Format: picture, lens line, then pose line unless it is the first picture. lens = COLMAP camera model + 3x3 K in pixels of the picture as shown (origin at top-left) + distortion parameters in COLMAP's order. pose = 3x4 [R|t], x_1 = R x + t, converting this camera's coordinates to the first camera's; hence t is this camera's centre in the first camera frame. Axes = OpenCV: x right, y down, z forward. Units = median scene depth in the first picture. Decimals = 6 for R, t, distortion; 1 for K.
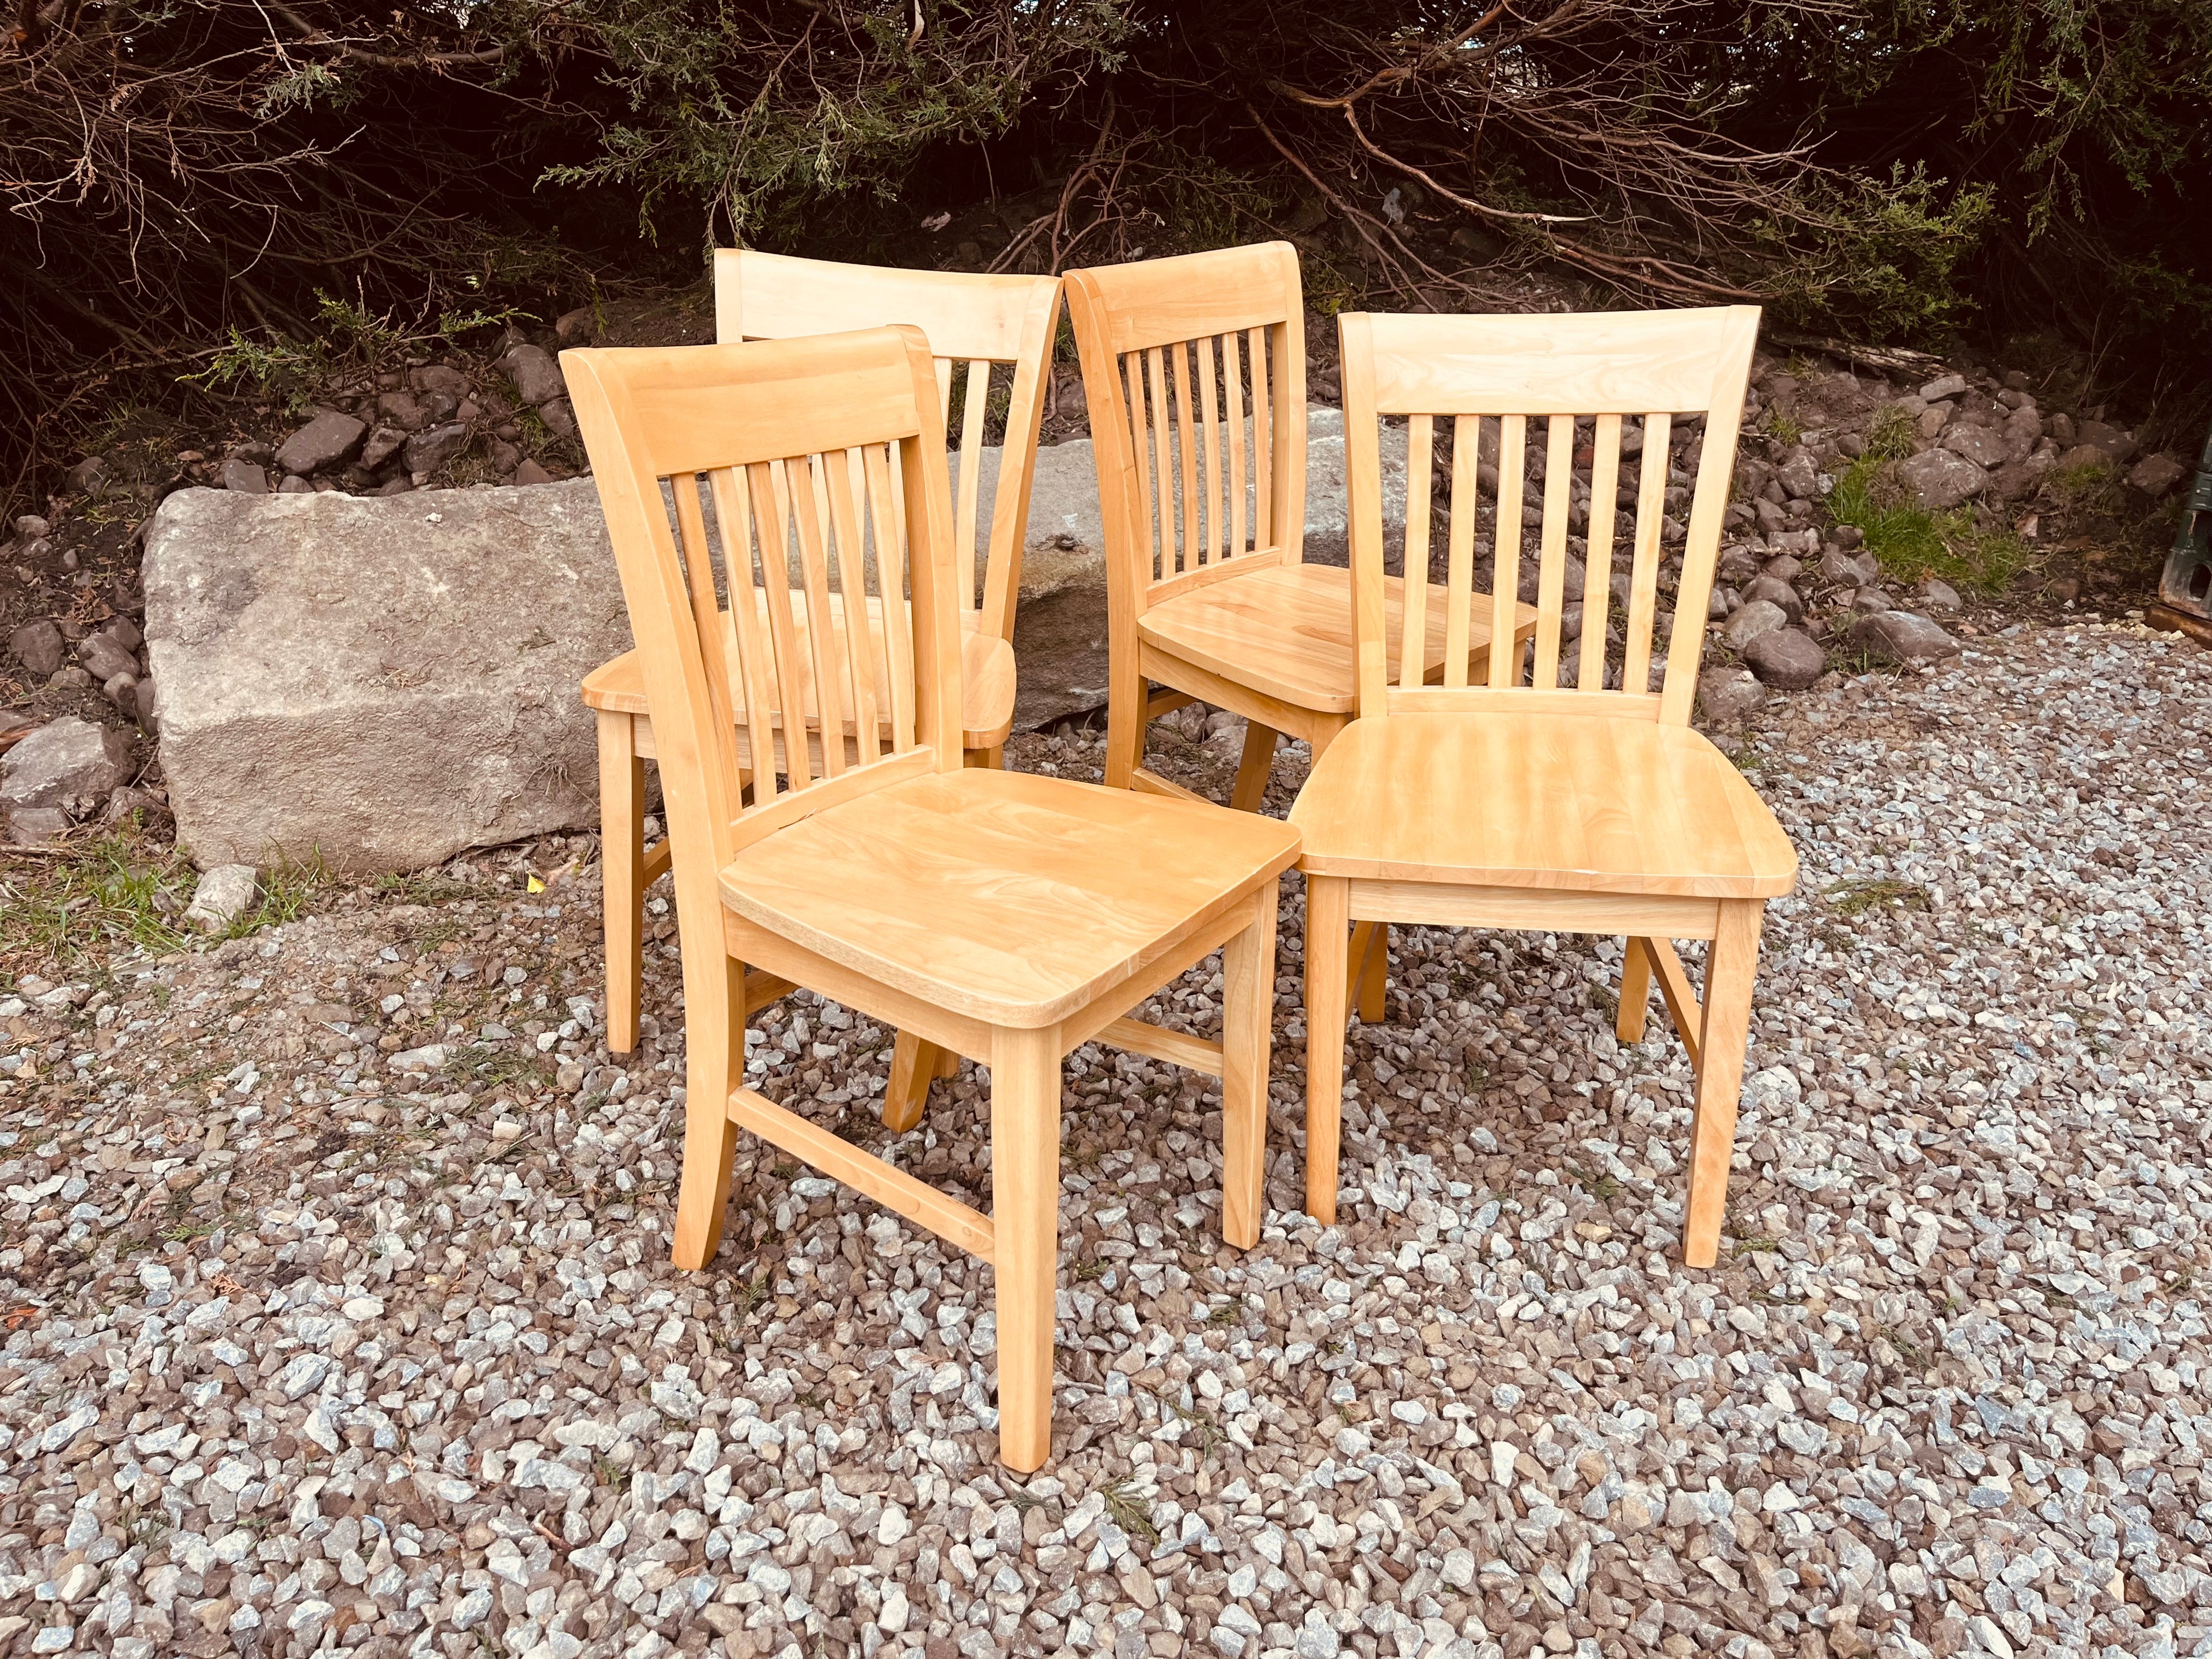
lens RADIAL K [[1685.6, 0, 1104.0], [0, 1685.6, 808.0], [0, 0, 1]] dist [0.056702, -0.076215]
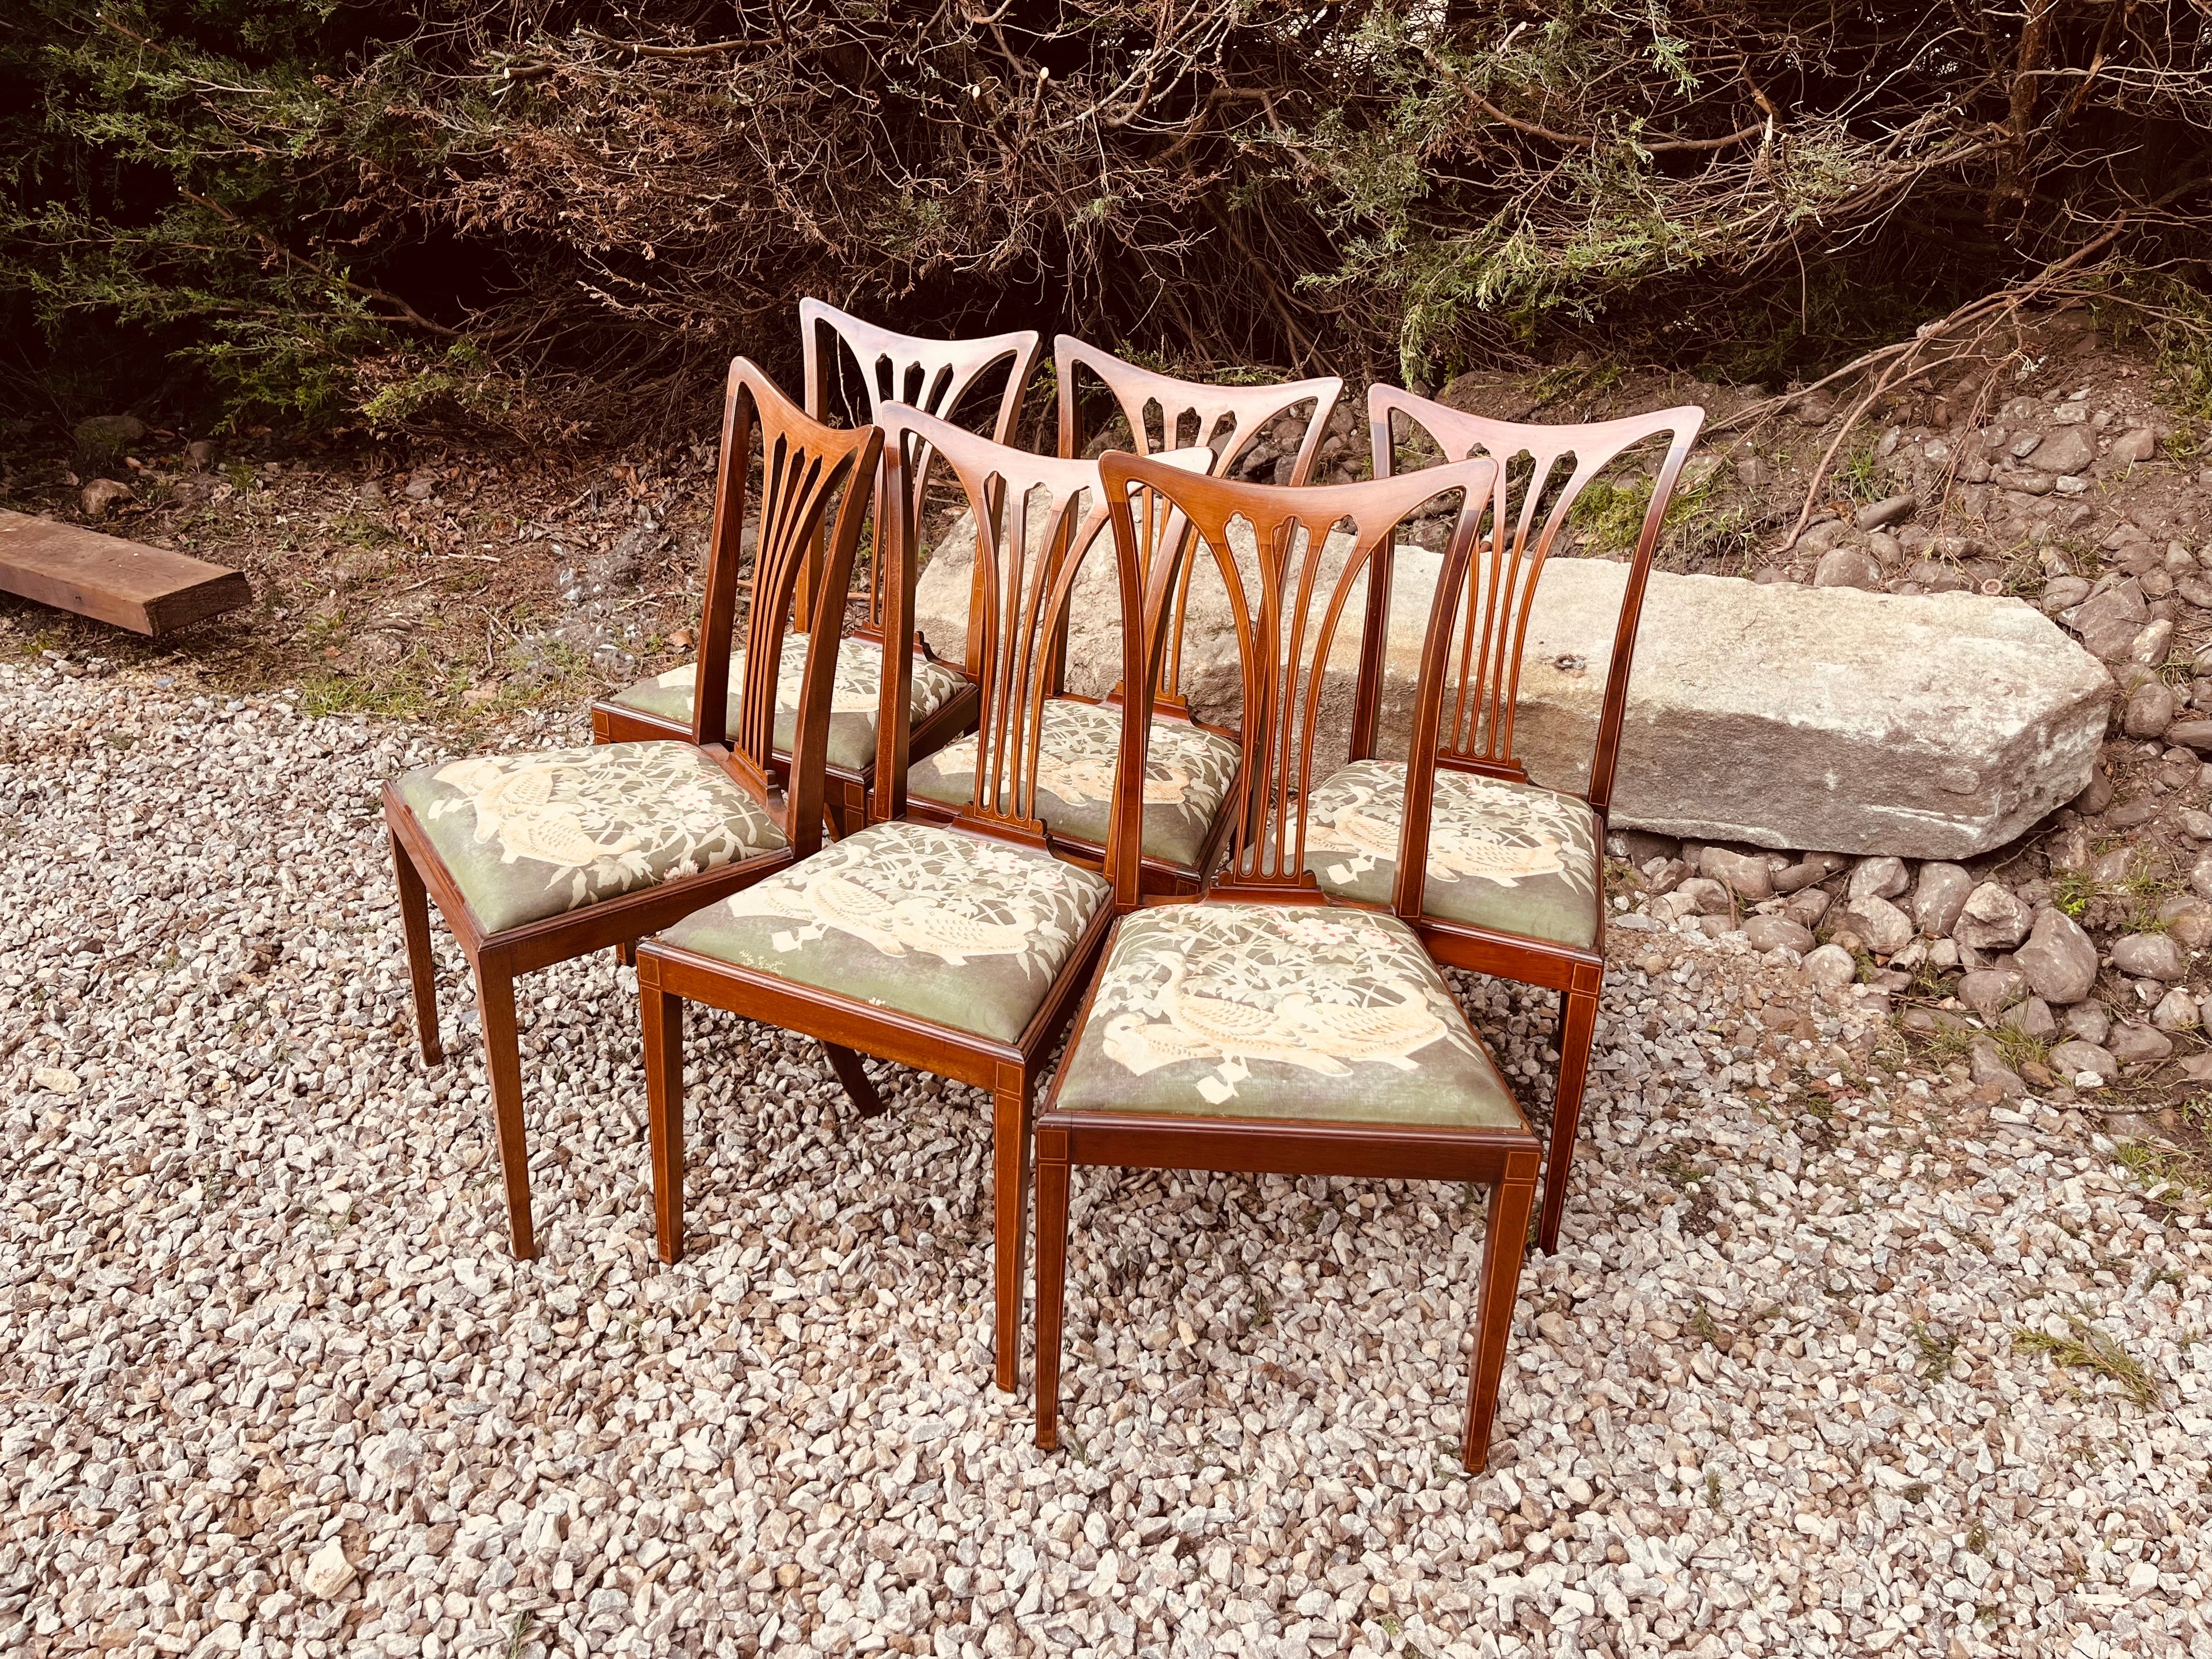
lens RADIAL K [[1685.6, 0, 1094.6], [0, 1685.6, 816.6], [0, 0, 1]] dist [0.056702, -0.076215]
pose [[0.585660, 0.333437, -0.738798, 0.750087], [-0.322852, 0.932008, 0.164706, -0.181617], [0.743484, 0.142061, 0.653490, 0.146679]]
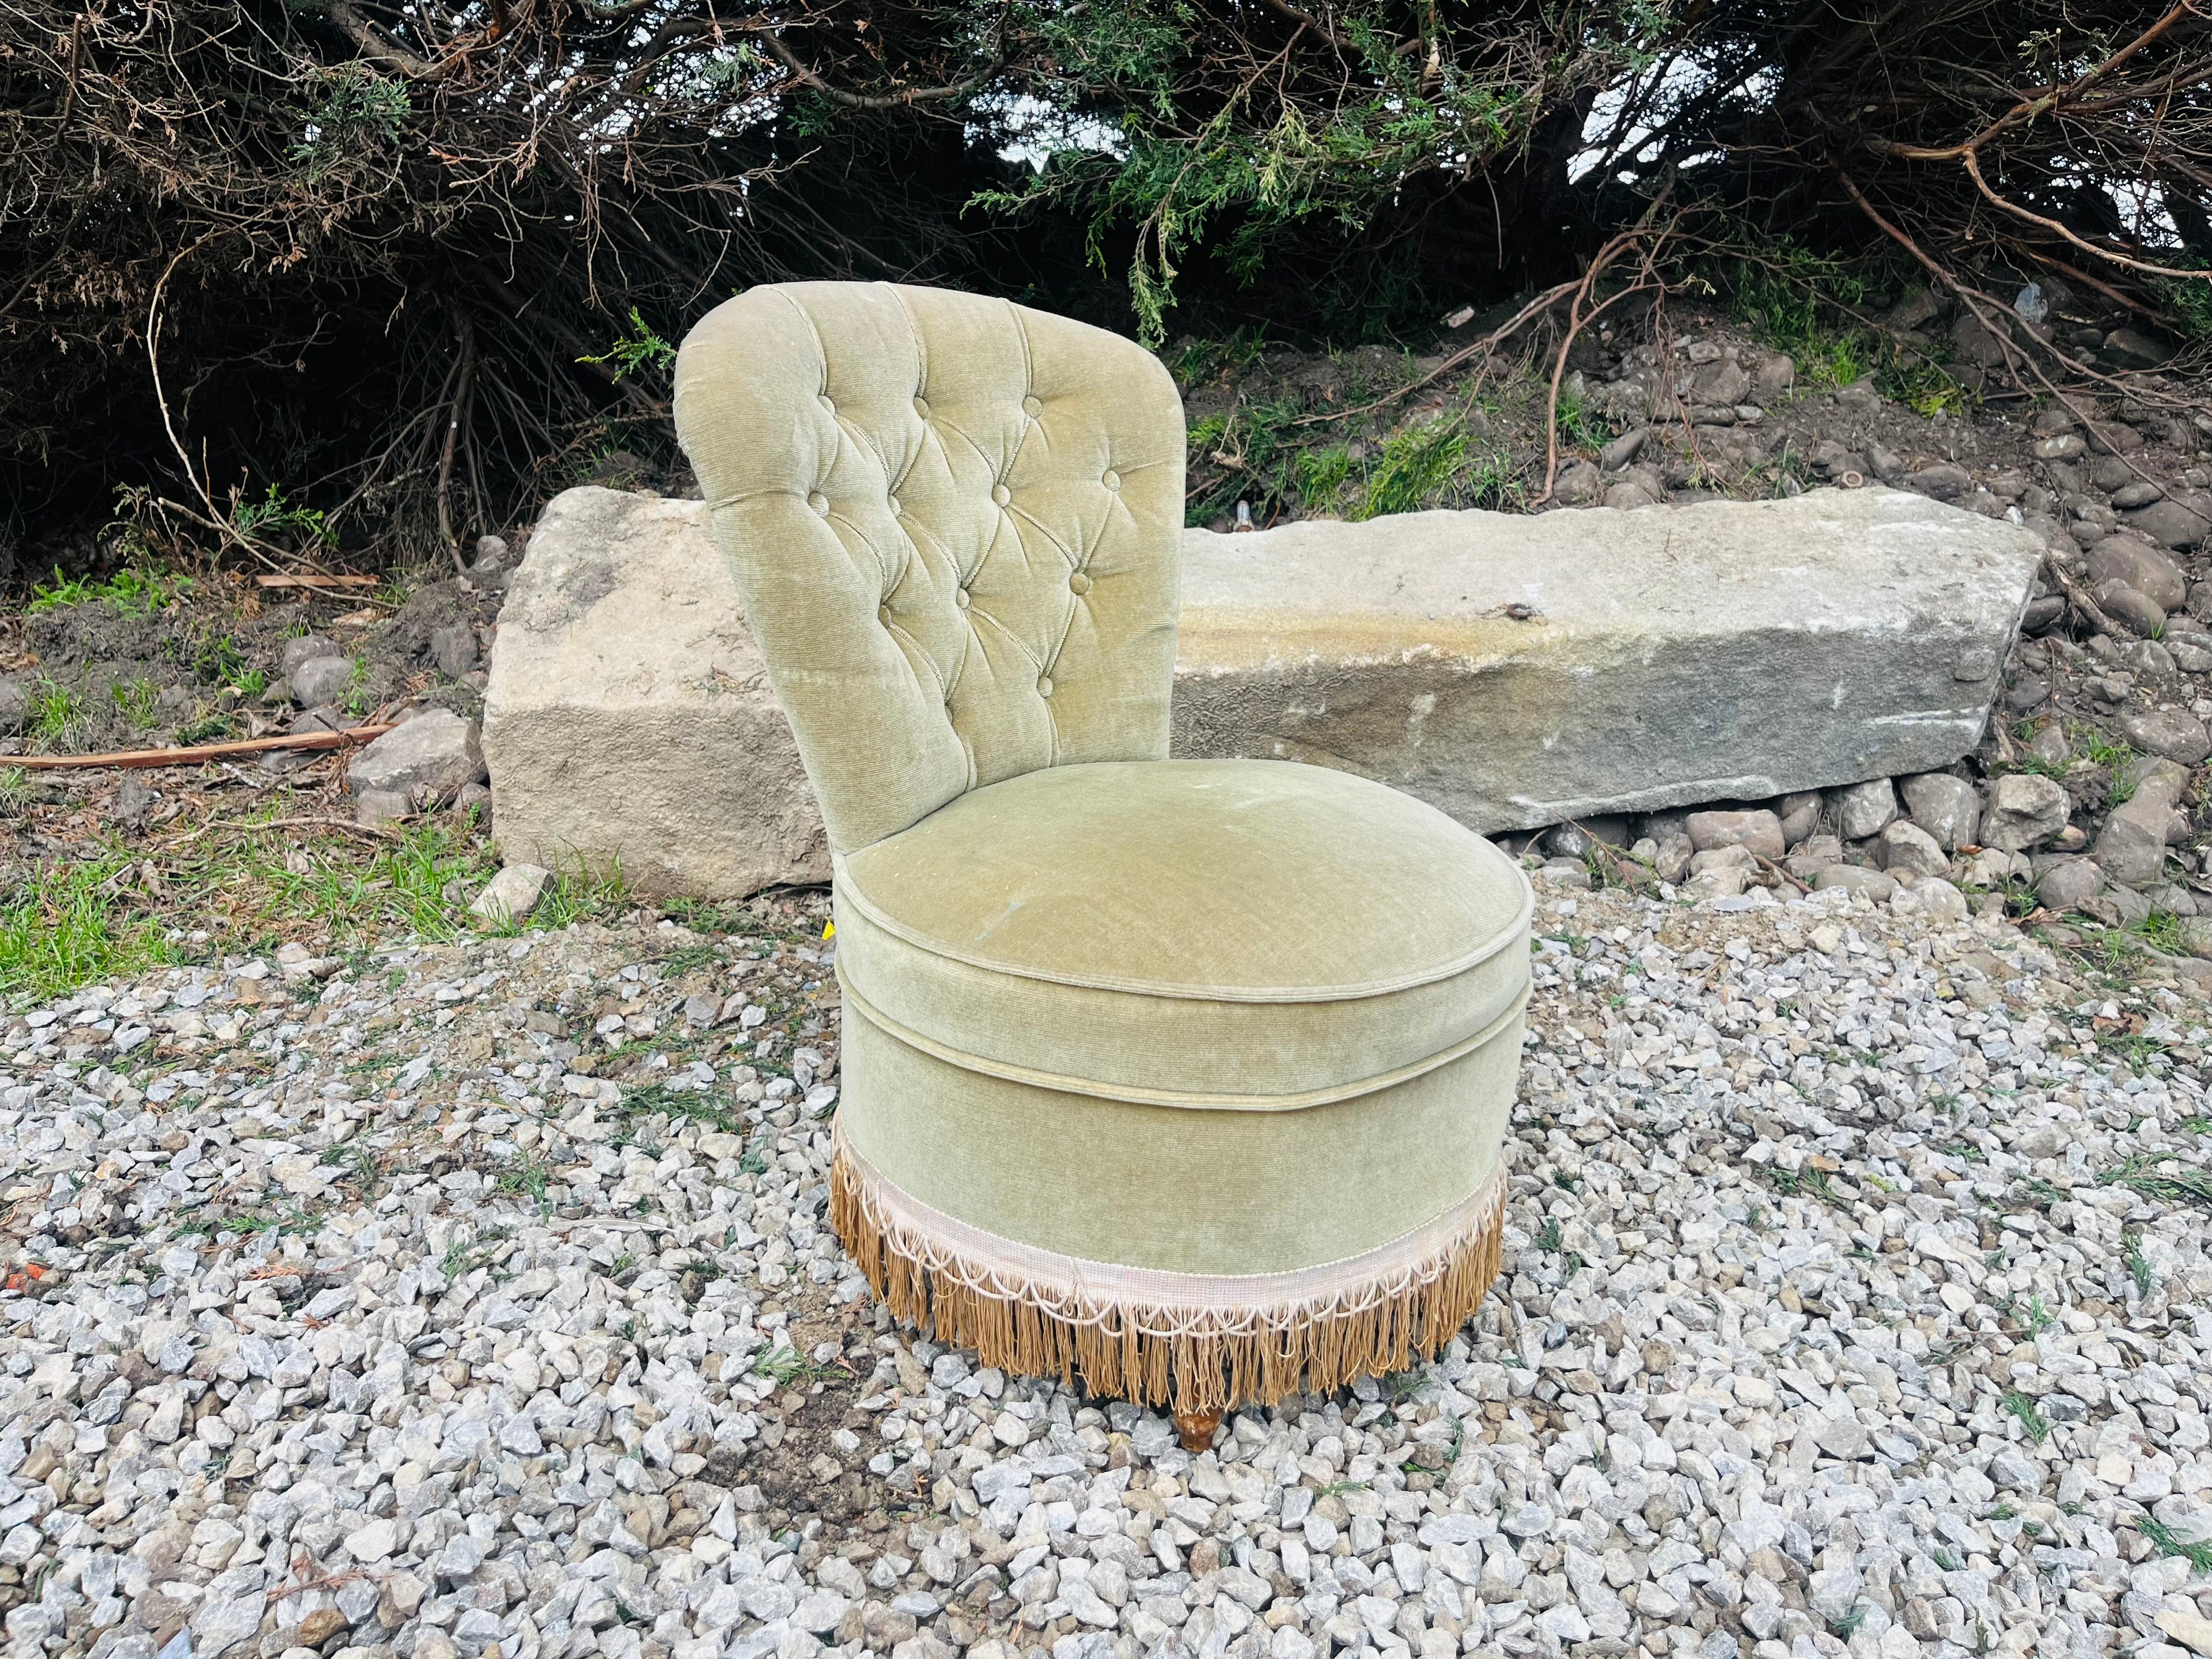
lens RADIAL K [[1685.6, 0, 1098.5], [0, 1685.6, 799.2], [0, 0, 1]] dist [0.056702, -0.076215]
pose [[0.939496, 0.093082, -0.329672, 0.078056], [-0.136131, 0.984570, -0.109955, 0.058557], [0.314350, 0.148180, 0.937671, 0.235719]]
